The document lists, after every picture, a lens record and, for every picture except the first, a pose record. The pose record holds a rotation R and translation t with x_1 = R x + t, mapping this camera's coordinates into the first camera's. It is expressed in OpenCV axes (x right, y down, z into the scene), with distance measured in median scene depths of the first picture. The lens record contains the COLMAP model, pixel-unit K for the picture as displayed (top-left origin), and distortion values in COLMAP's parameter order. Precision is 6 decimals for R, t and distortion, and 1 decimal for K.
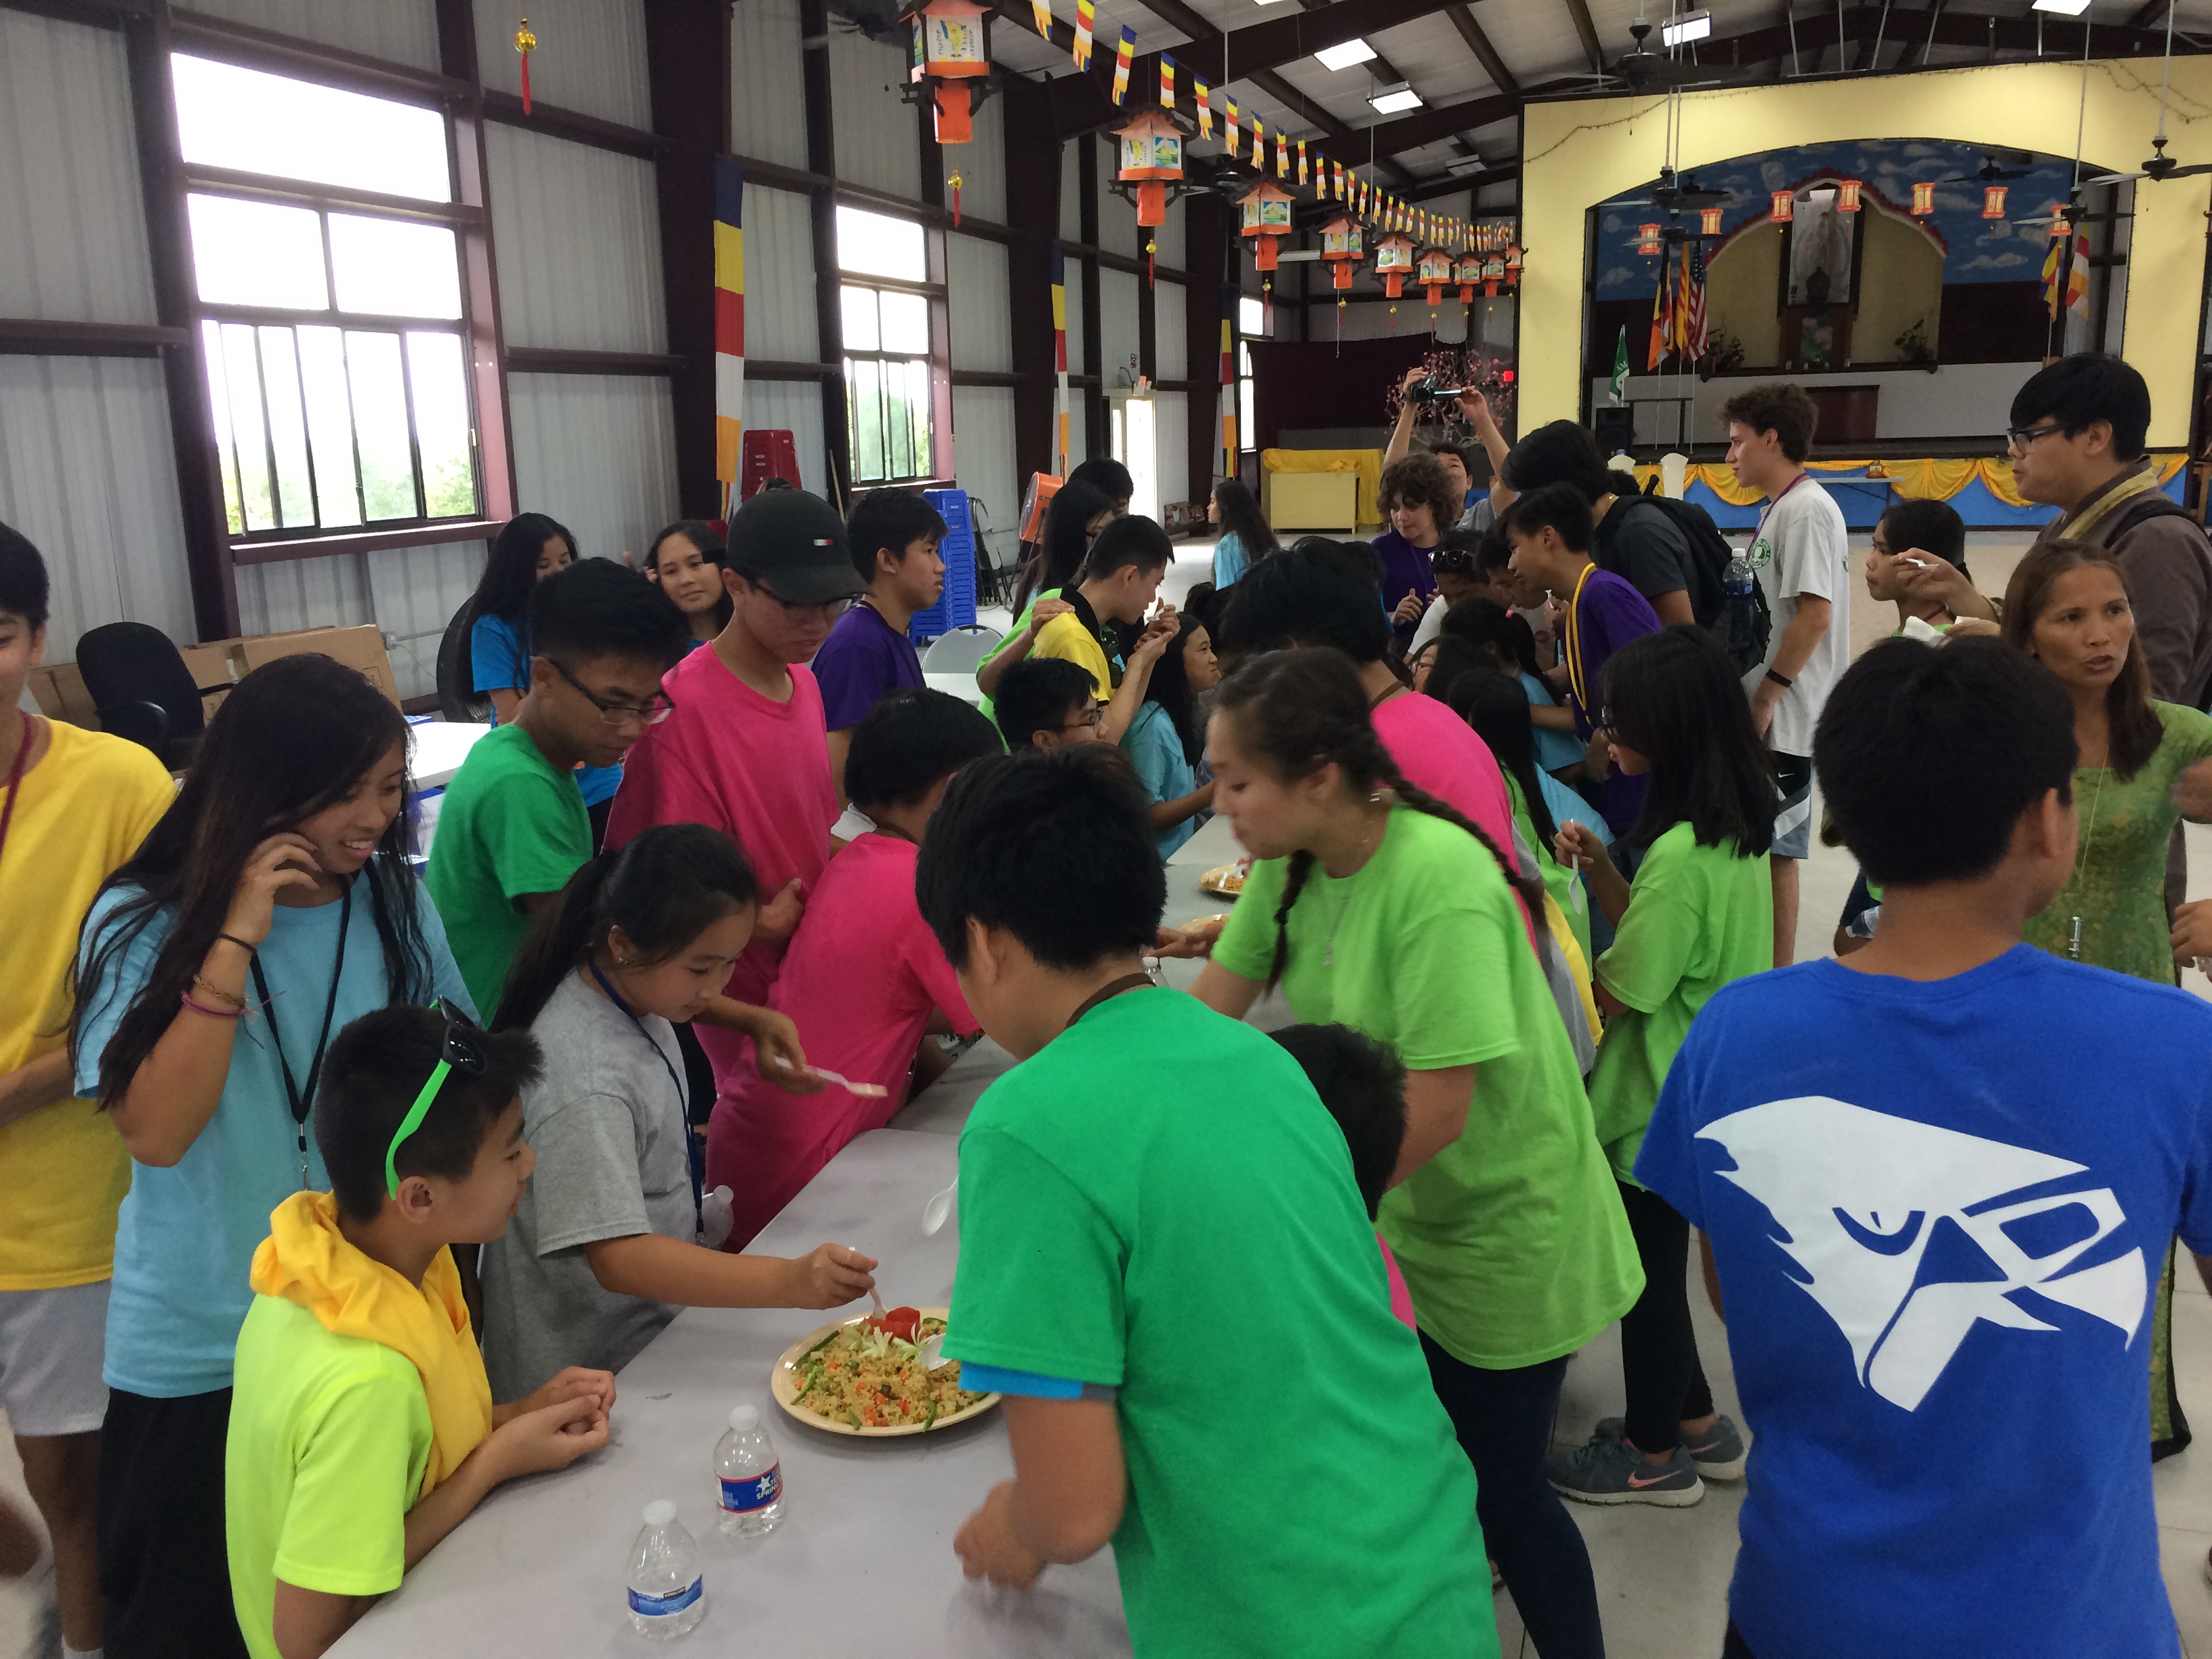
lens RADIAL K [[1908.3, 0, 1125.2], [0, 1908.3, 817.9], [0, 0, 1]] dist [0.085304, -0.088564]
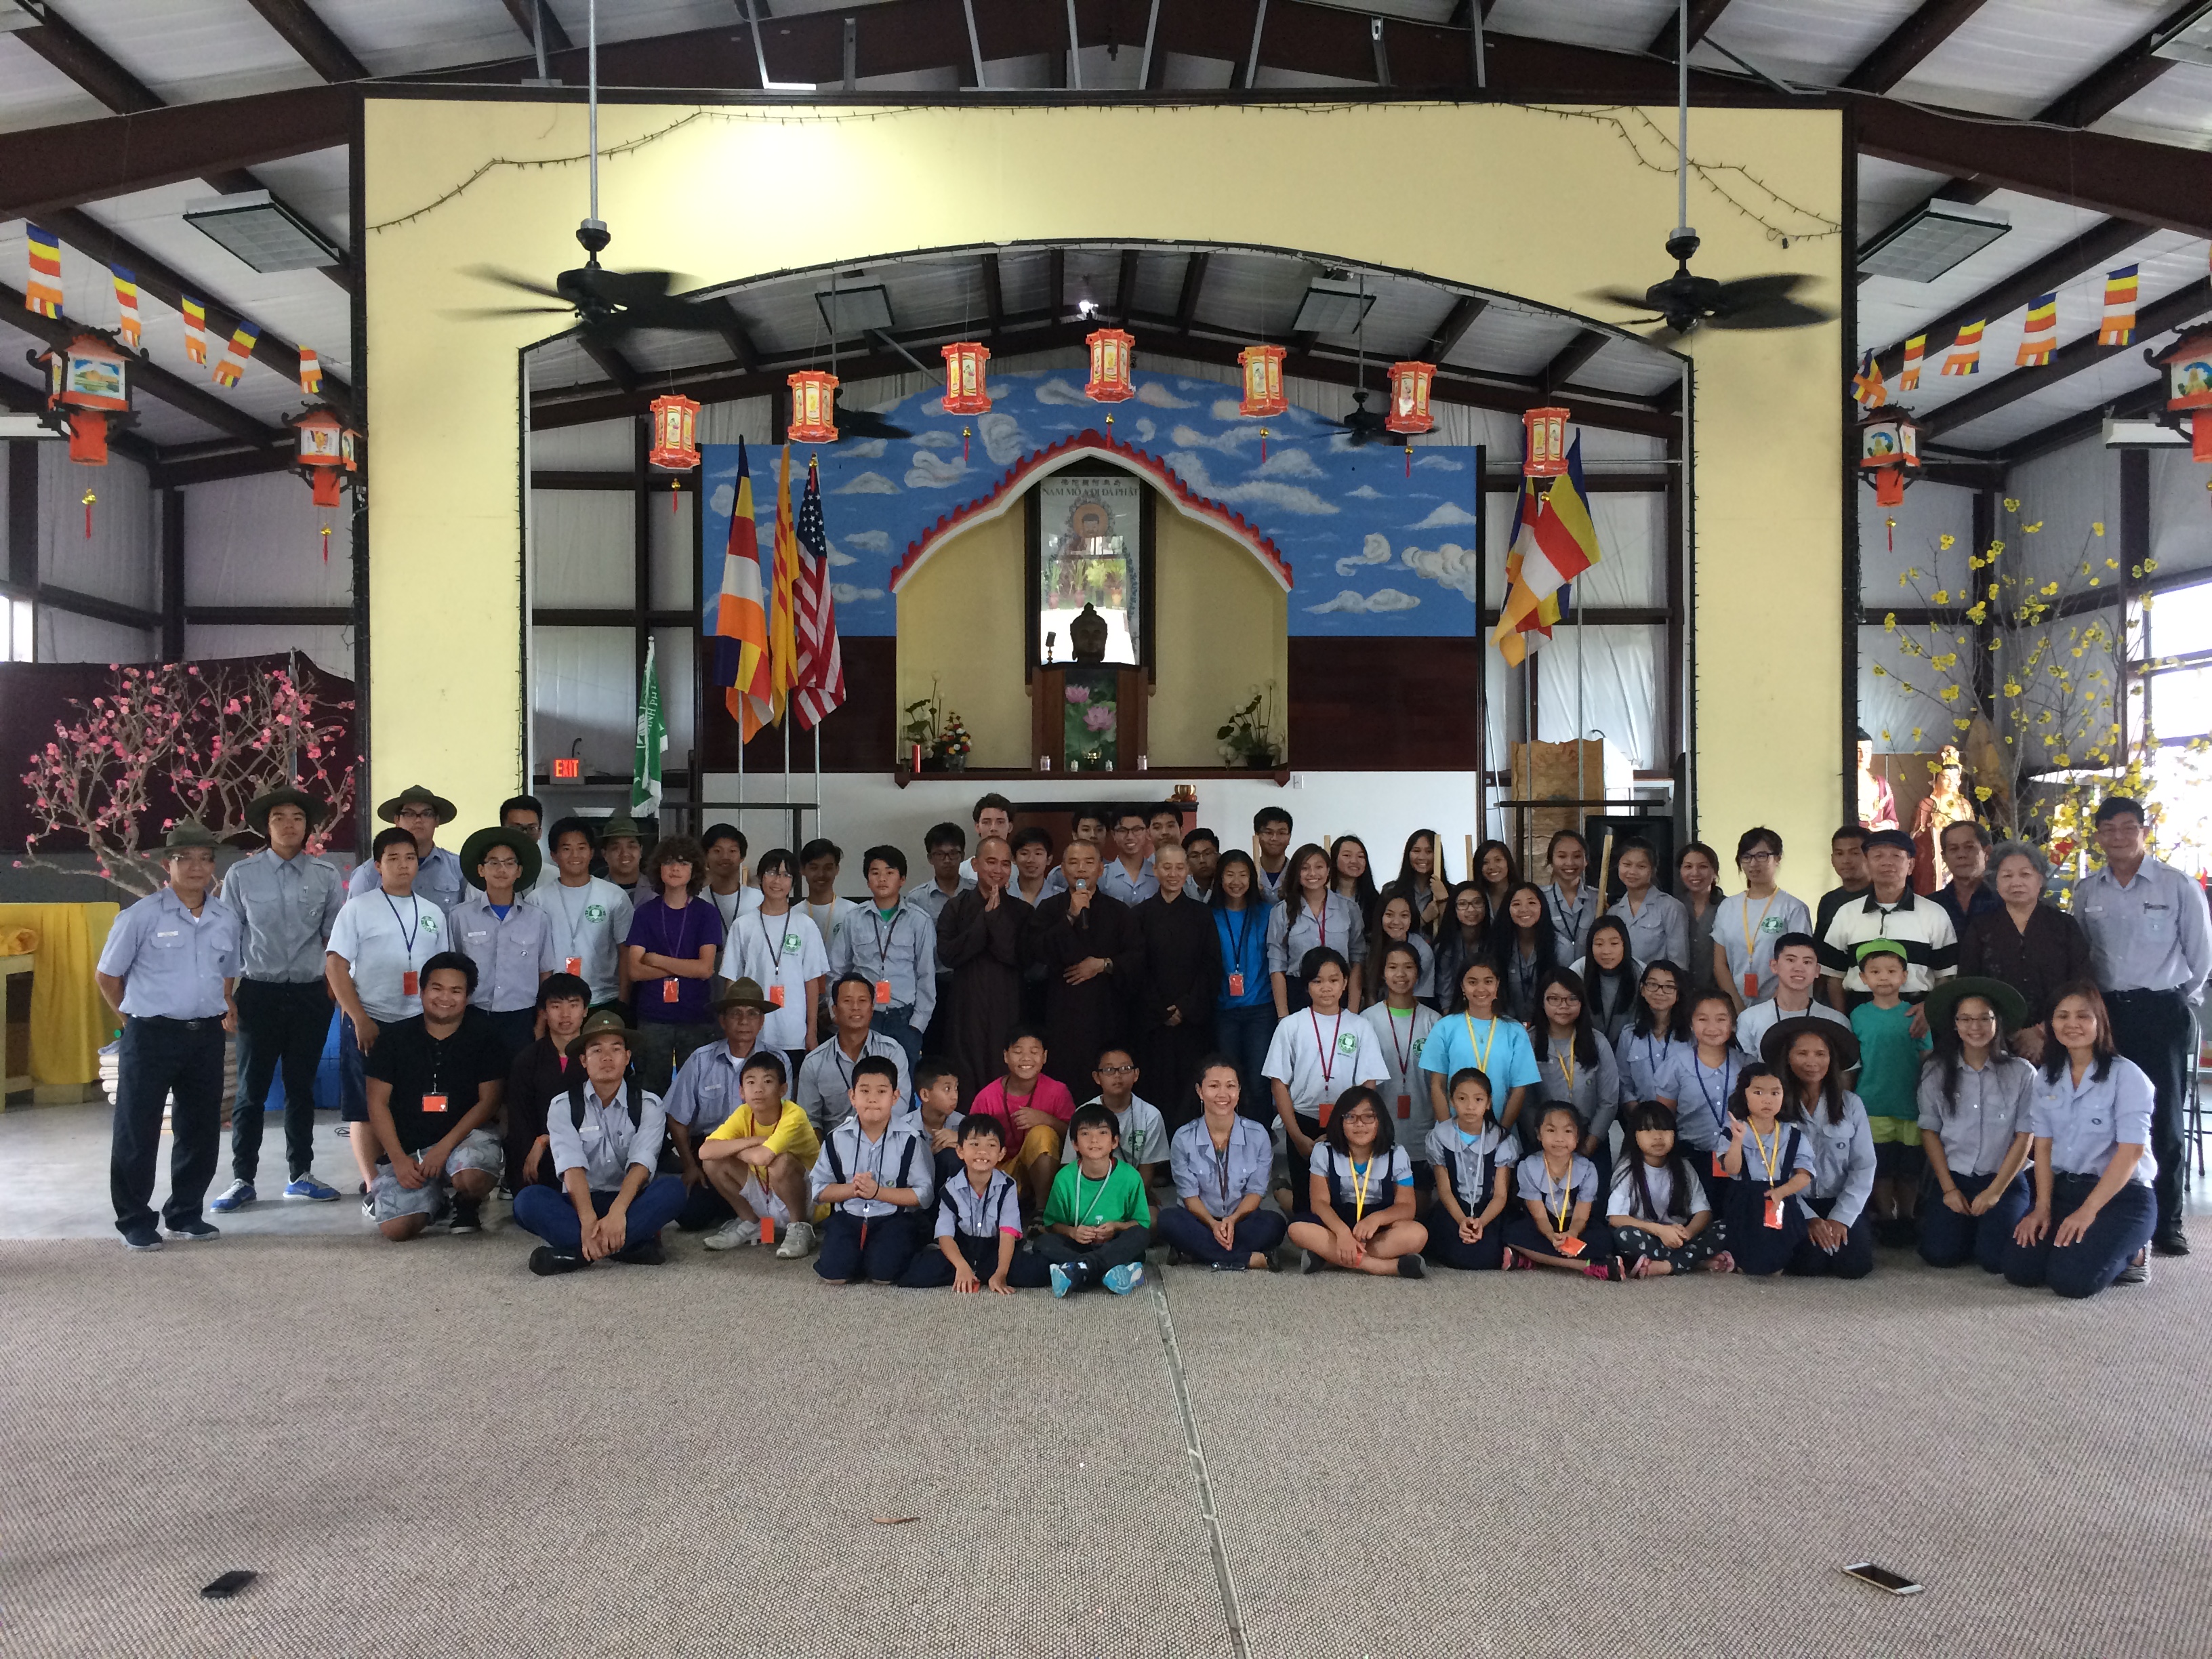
lens RADIAL K [[1908.3, 0, 1107.6], [0, 1908.3, 828.1], [0, 0, 1]] dist [0.085304, -0.088564]
pose [[0.948832, 0.019767, 0.315161, 0.259807], [0.048859, 0.976830, -0.208364, -0.139622], [-0.311978, 0.213101, 0.925882, 0.677672]]
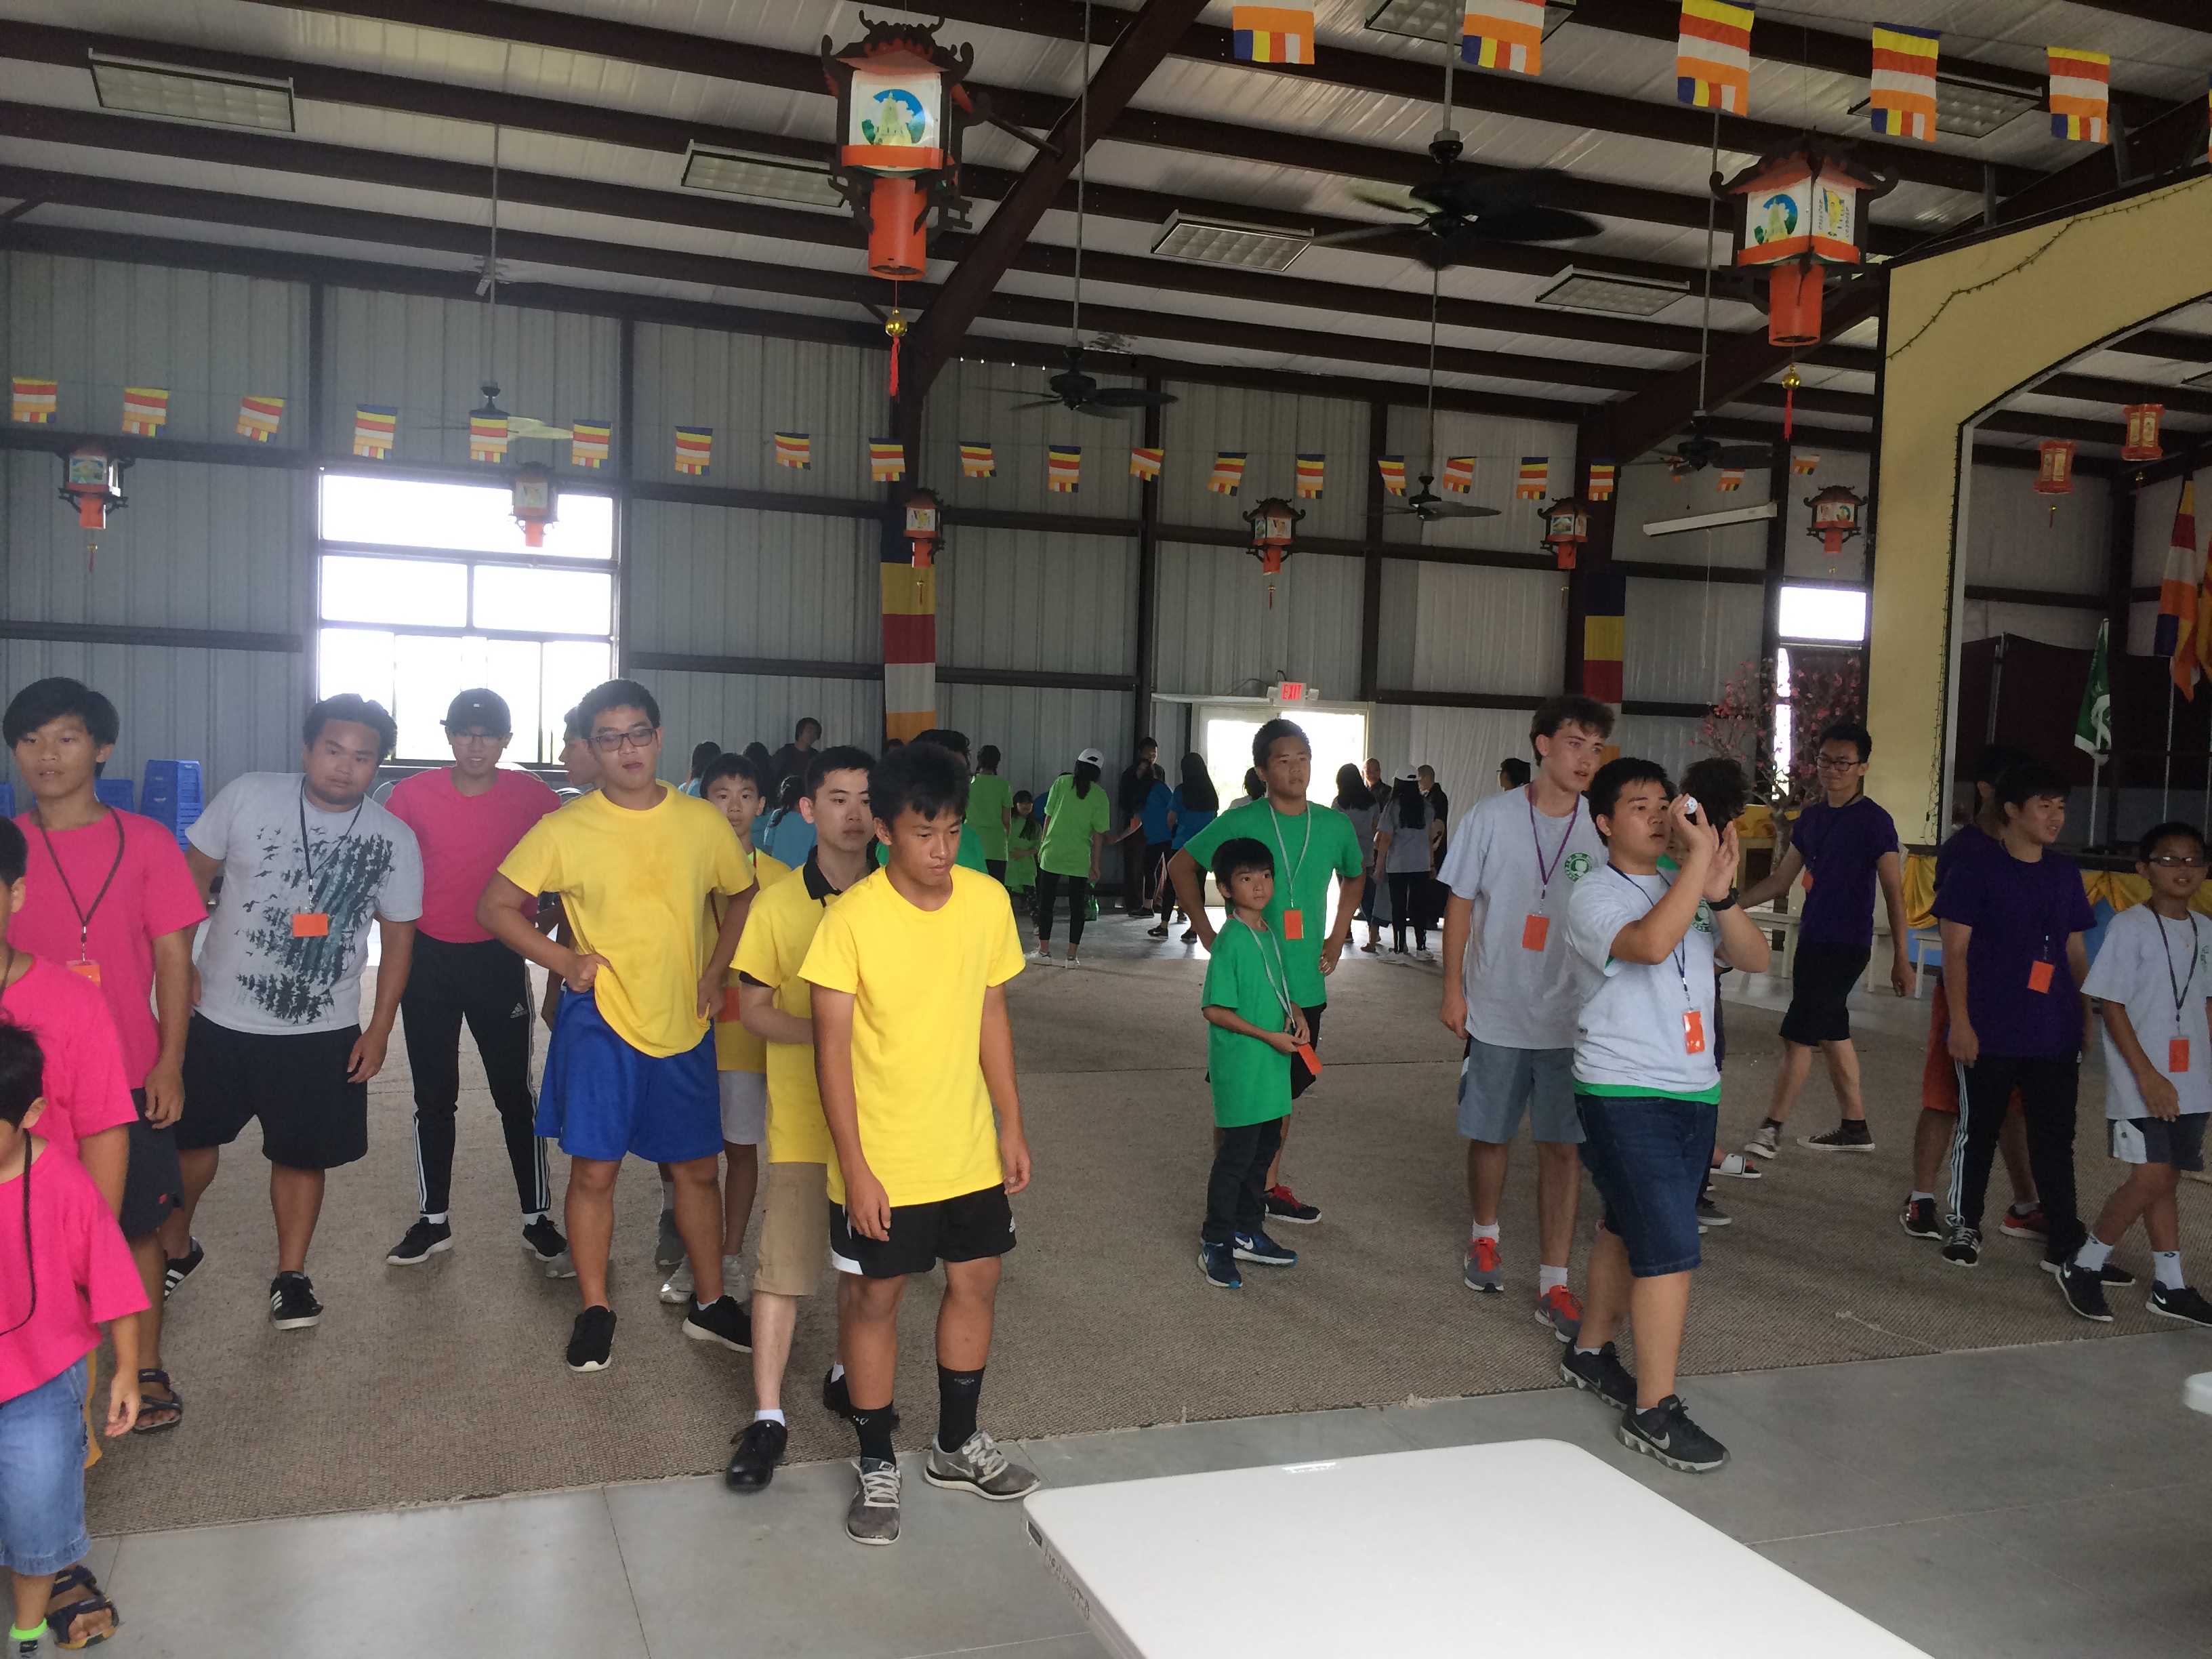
lens RADIAL K [[1908.3, 0, 1098.5], [0, 1908.3, 805.6], [0, 0, 1]] dist [0.085304, -0.088564]
pose [[0.606448, 0.063936, -0.792548, 0.623949], [-0.206021, 0.975357, -0.078961, -0.118541], [0.767969, 0.211167, 0.604676, 0.534360]]
